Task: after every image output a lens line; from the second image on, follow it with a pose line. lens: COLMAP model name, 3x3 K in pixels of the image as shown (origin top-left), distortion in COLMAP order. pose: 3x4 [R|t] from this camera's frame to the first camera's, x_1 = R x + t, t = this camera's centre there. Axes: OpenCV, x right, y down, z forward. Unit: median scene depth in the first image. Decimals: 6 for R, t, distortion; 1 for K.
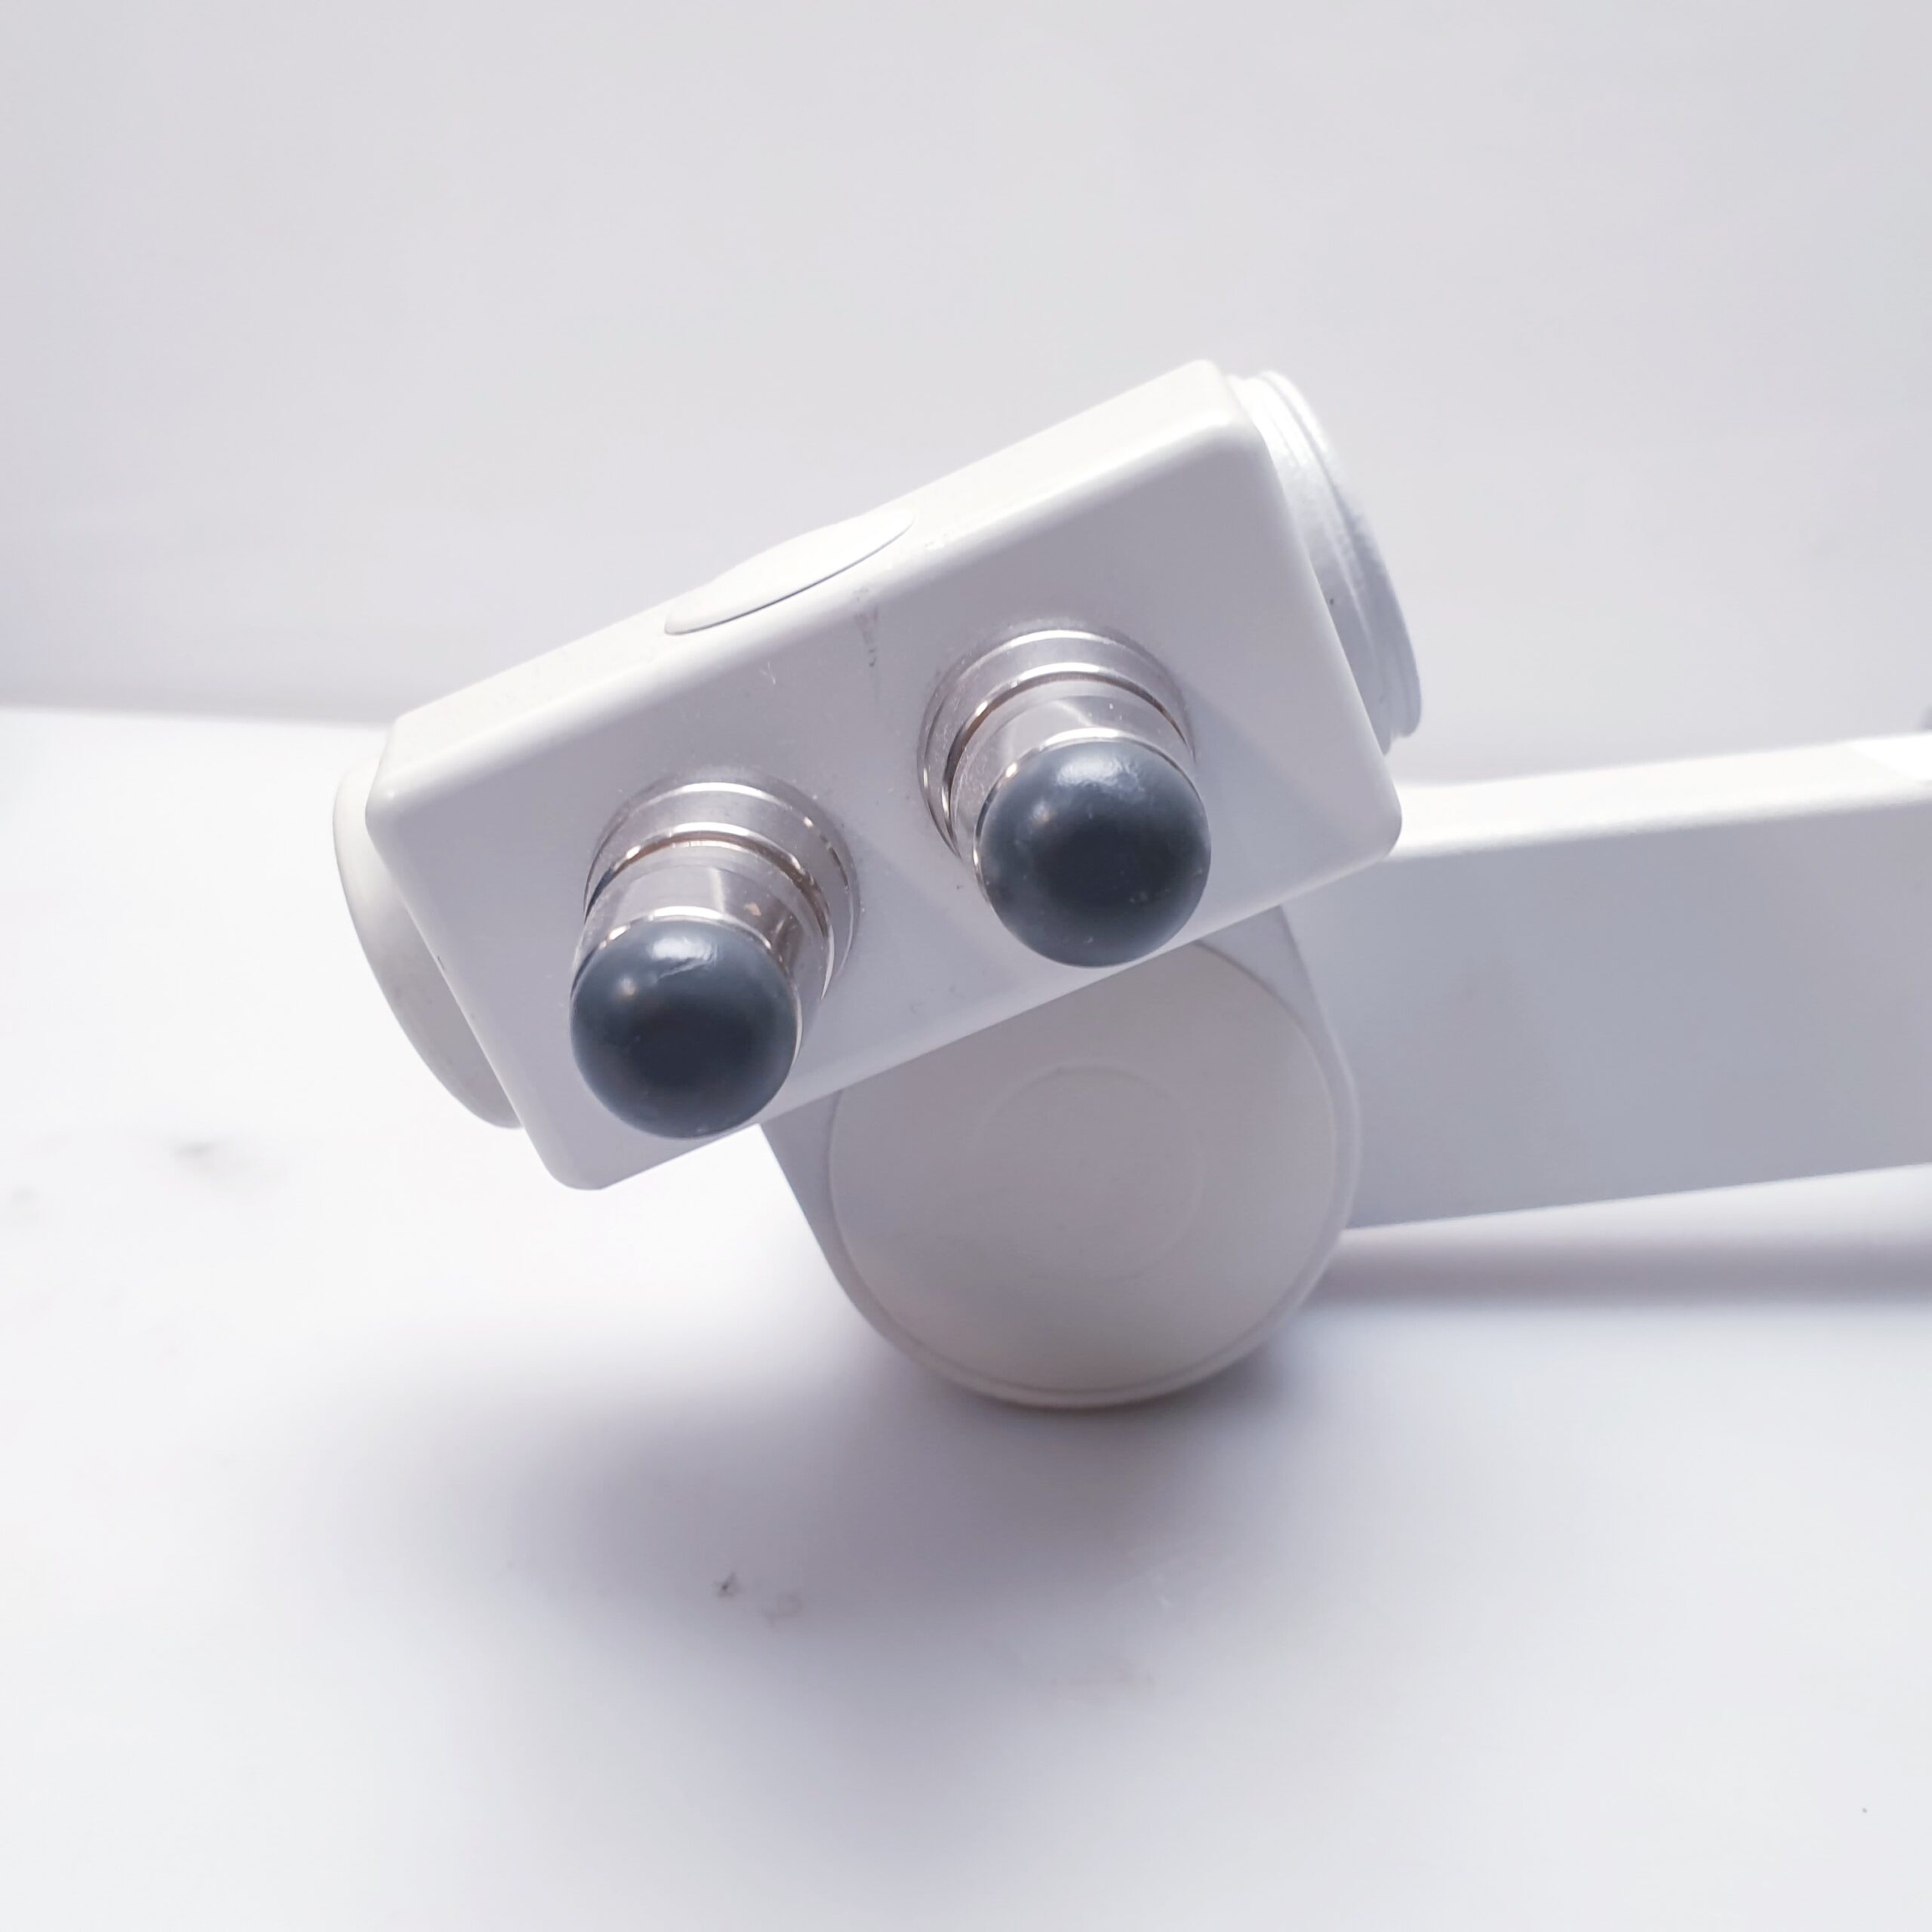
lens RADIAL K [[2117.8, 0, 990.1], [0, 2117.8, 964.6], [0, 0, 1]] dist [0.269188, -0.941514]
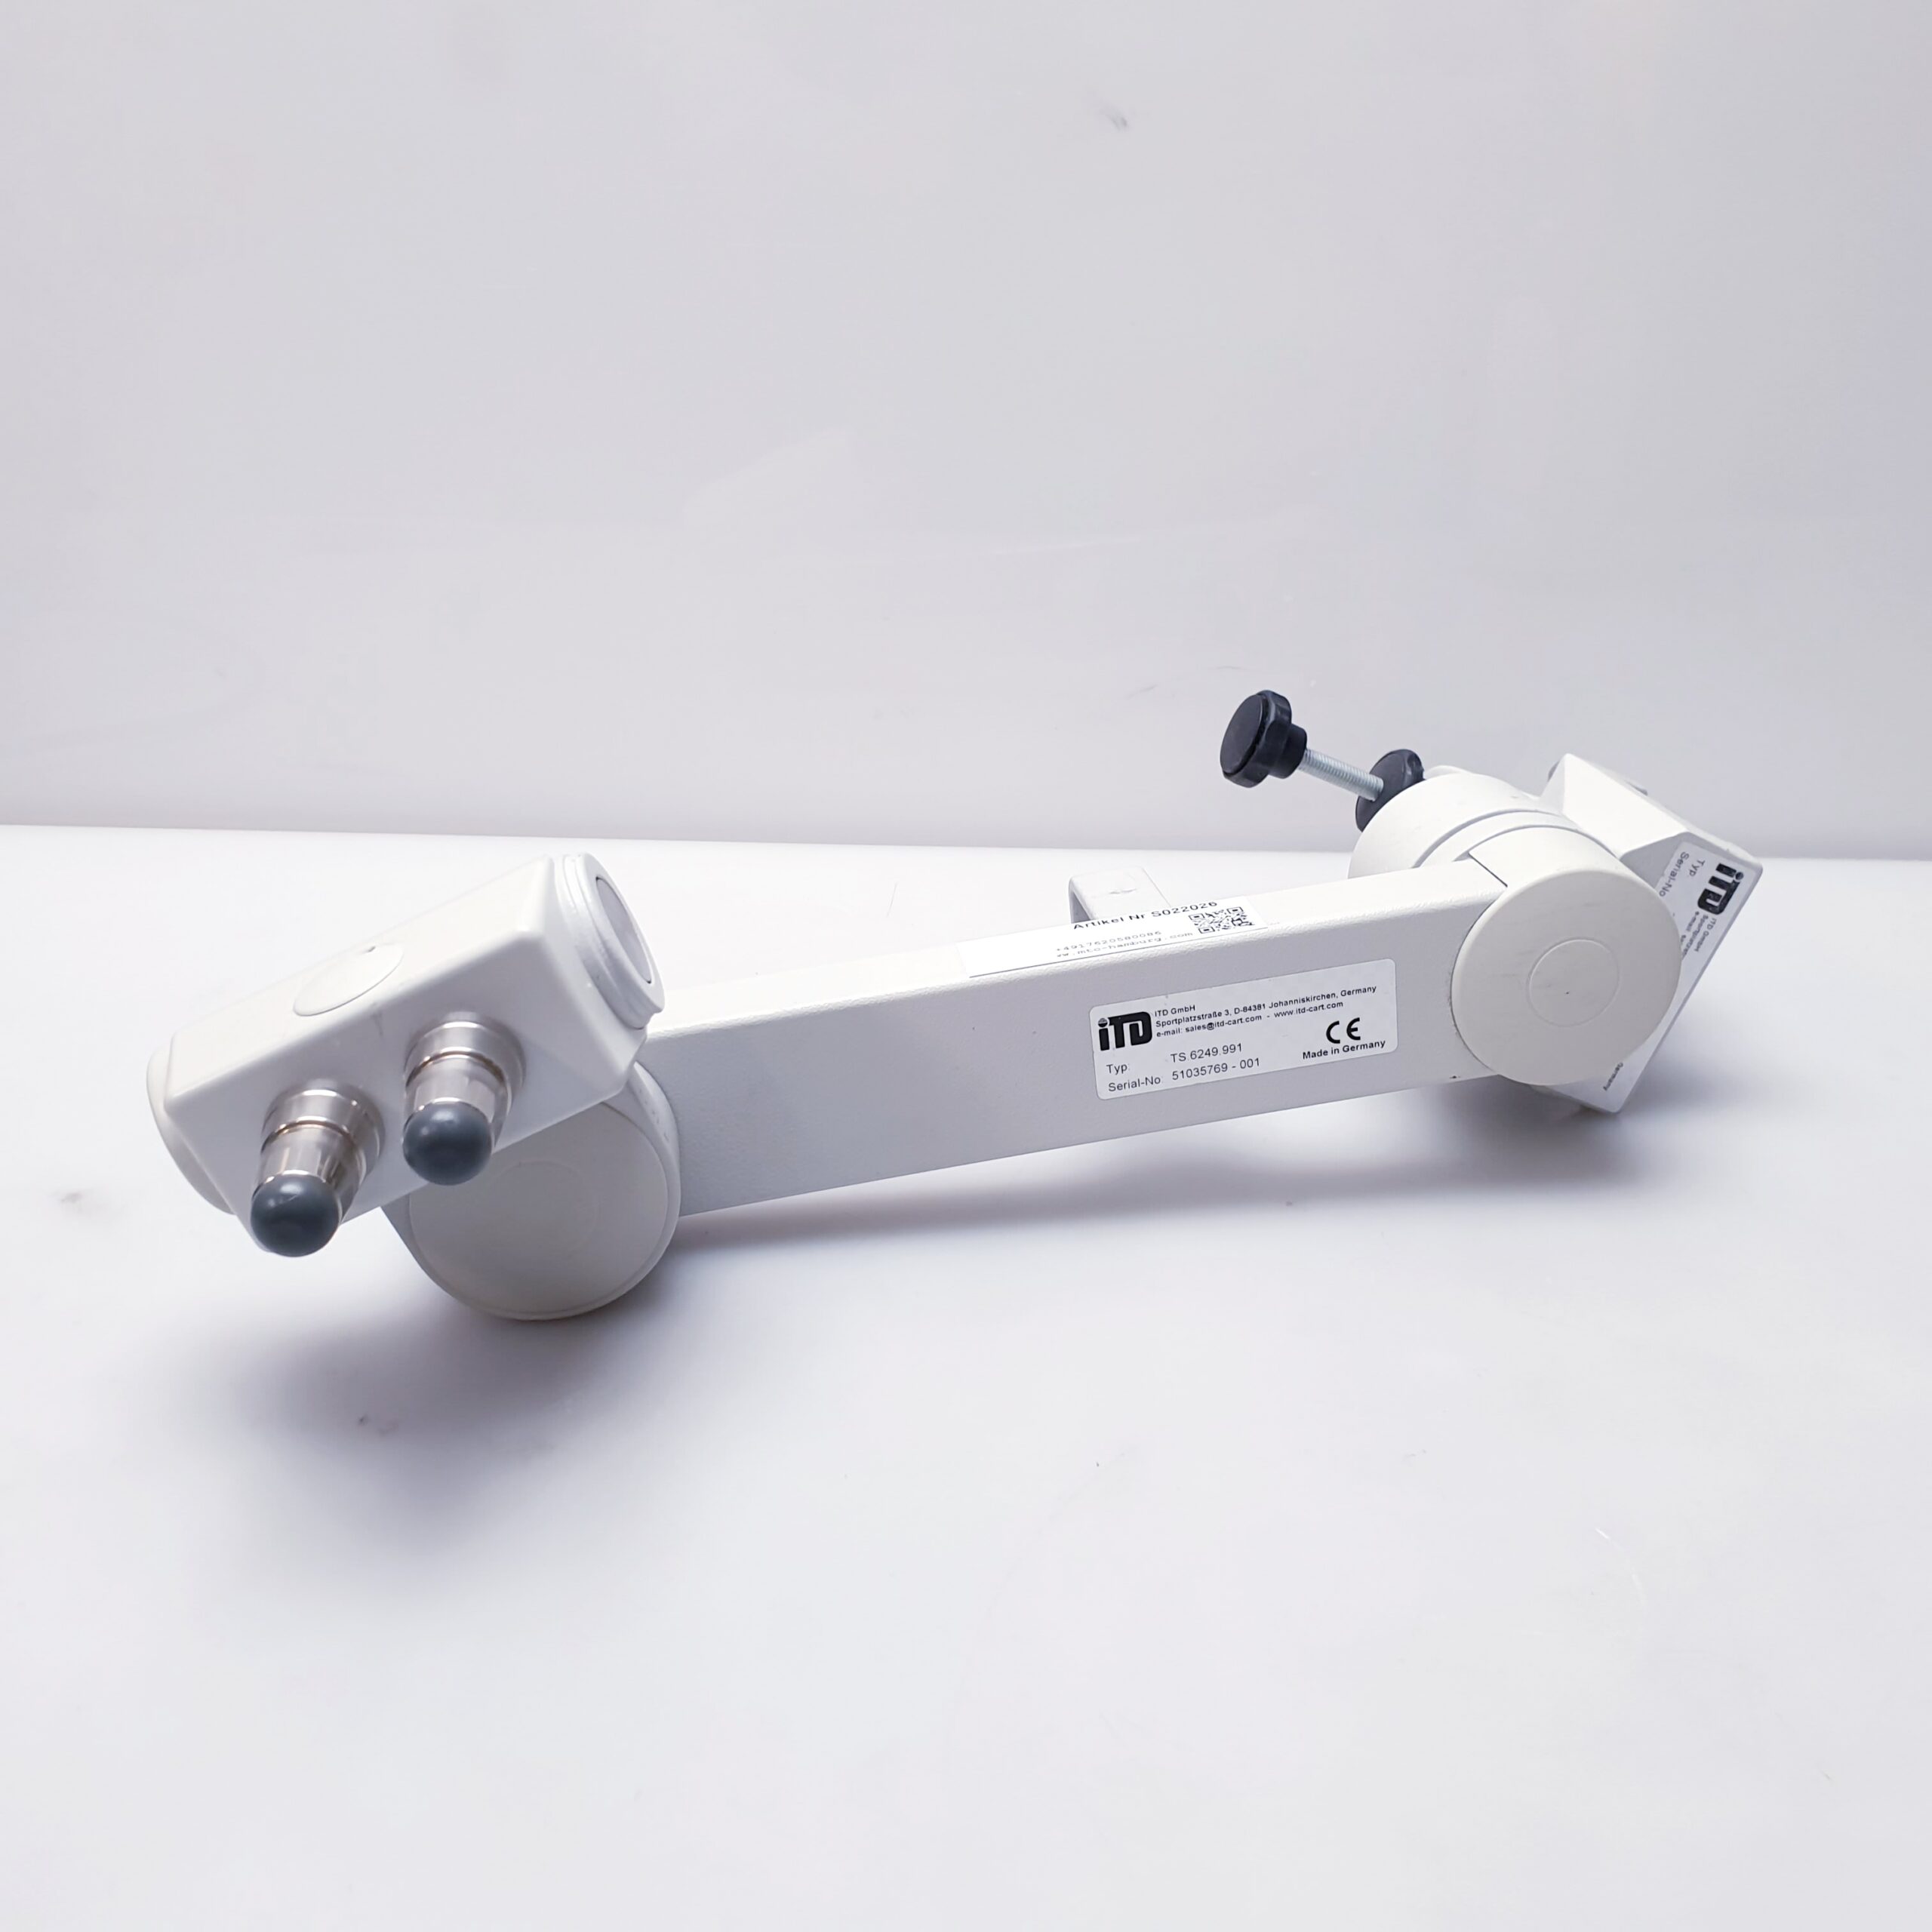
lens RADIAL K [[2117.8, 0, 990.1], [0, 2117.8, 964.6], [0, 0, 1]] dist [0.269188, -0.941514]
pose [[0.994597, -0.051718, 0.090012, 0.406212], [0.044491, 0.995759, 0.080527, -0.380140], [-0.093795, -0.076088, 0.992680, -1.427763]]
